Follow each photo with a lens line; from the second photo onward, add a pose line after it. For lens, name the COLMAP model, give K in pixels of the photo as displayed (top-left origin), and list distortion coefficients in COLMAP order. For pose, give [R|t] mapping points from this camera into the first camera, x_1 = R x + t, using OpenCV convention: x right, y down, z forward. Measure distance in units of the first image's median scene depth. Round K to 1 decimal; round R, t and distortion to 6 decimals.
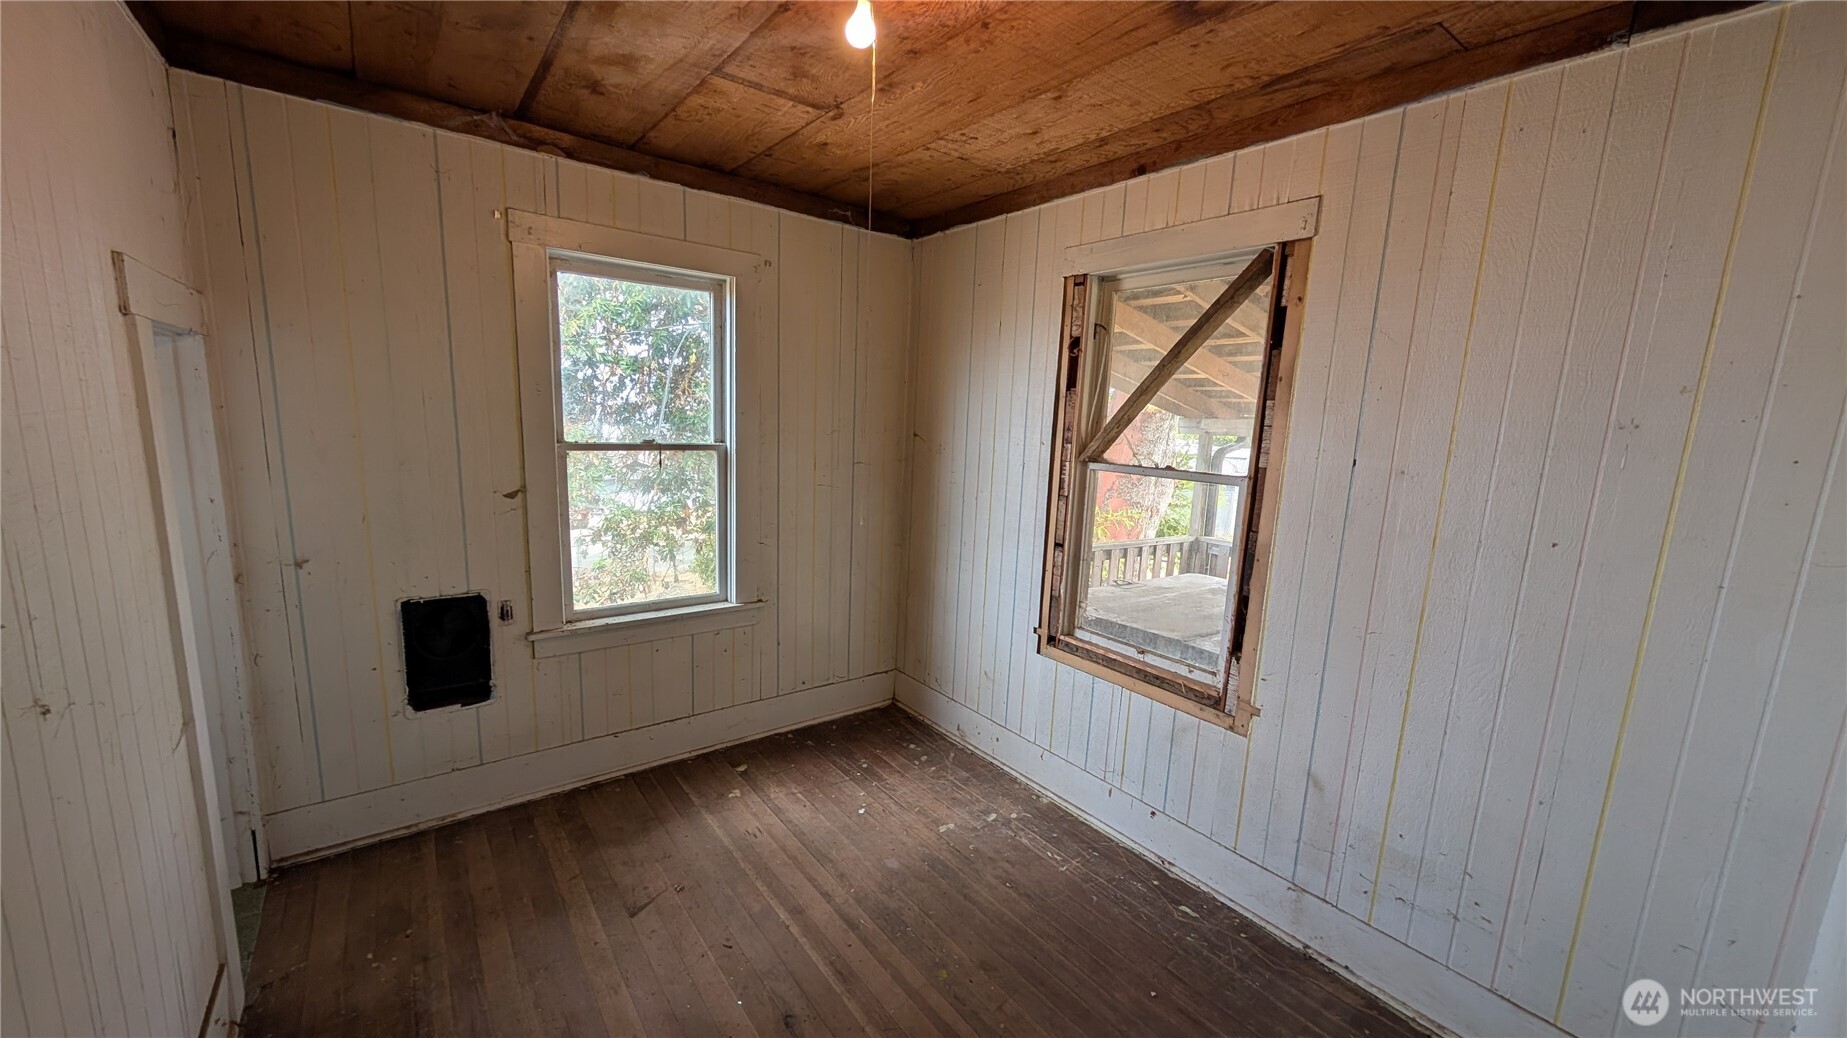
lens RADIAL K [[699.1, 0, 924.4], [0, 699.1, 530.1], [0, 0, 1]] dist [-0.001659, 0.000017]
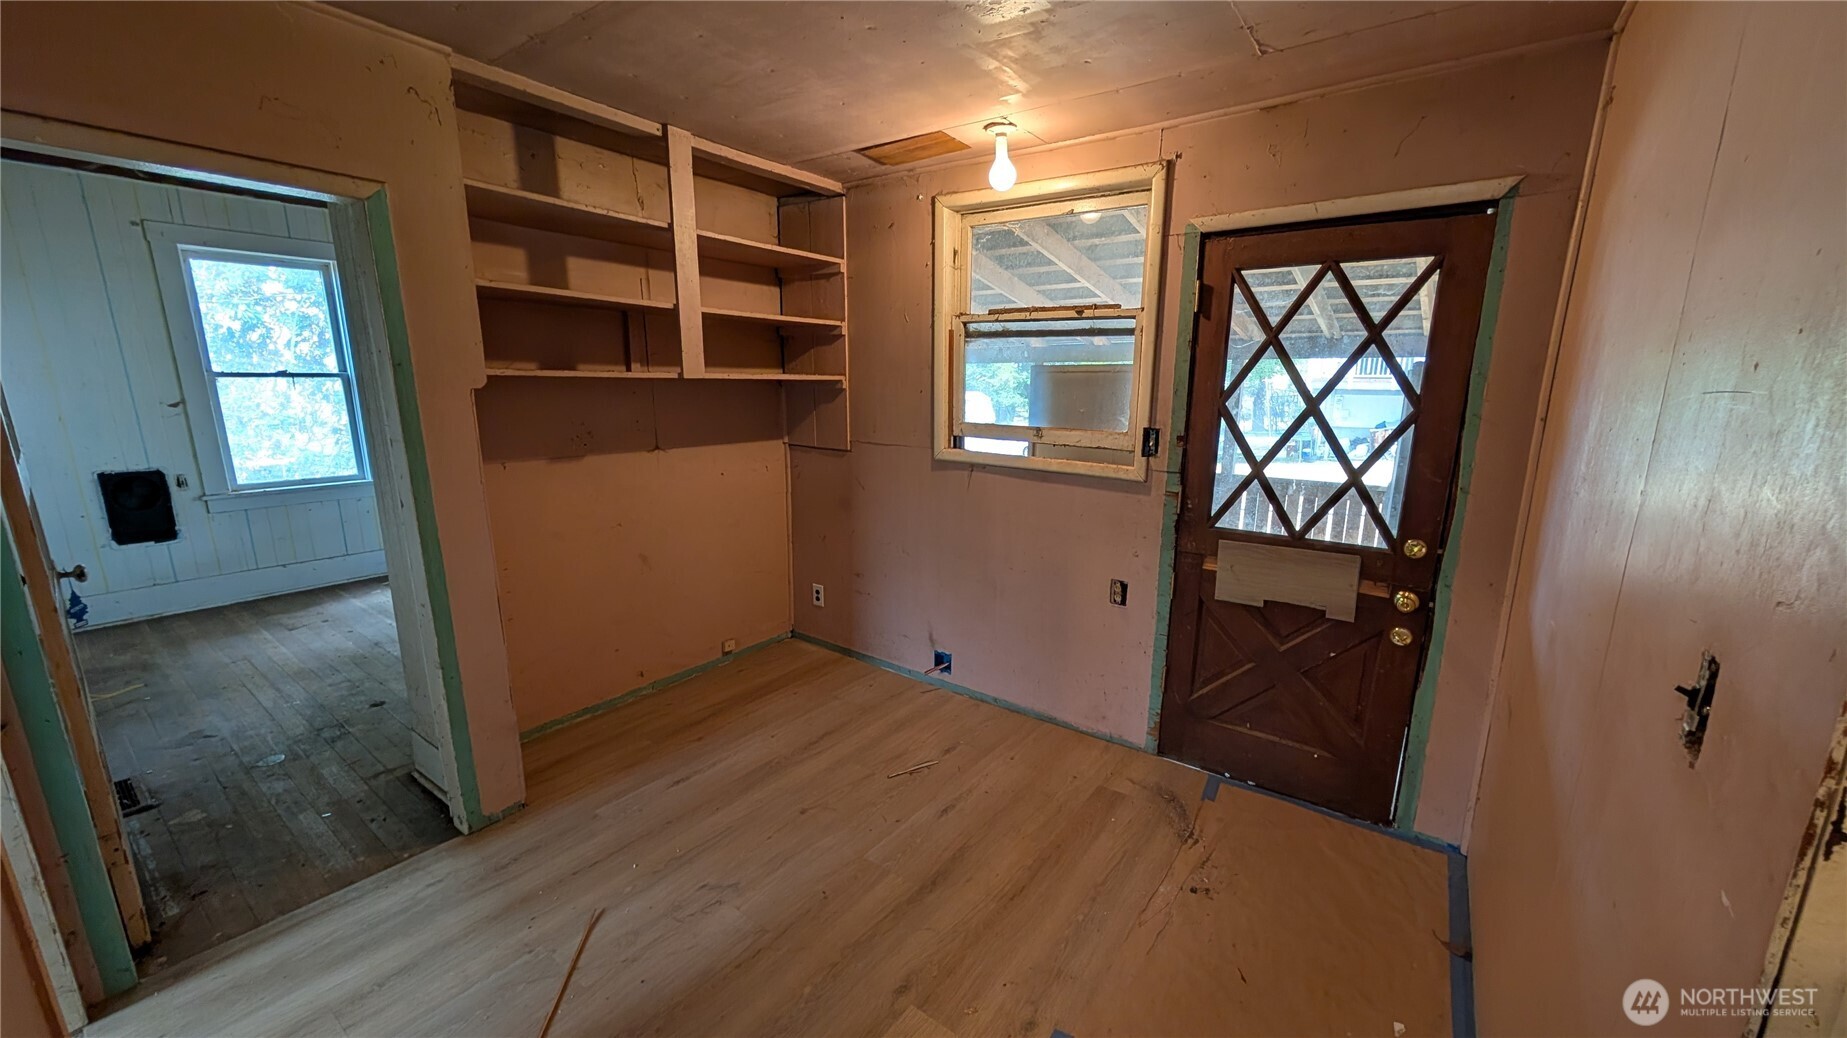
lens RADIAL K [[699.1, 0, 928.2], [0, 699.1, 529.1], [0, 0, 1]] dist [-0.001659, 0.000017]
pose [[0.959901, -0.092303, 0.264710, 0.582058], [0.076544, 0.994658, 0.069262, 0.242338], [-0.269689, -0.046223, 0.961838, -0.956880]]
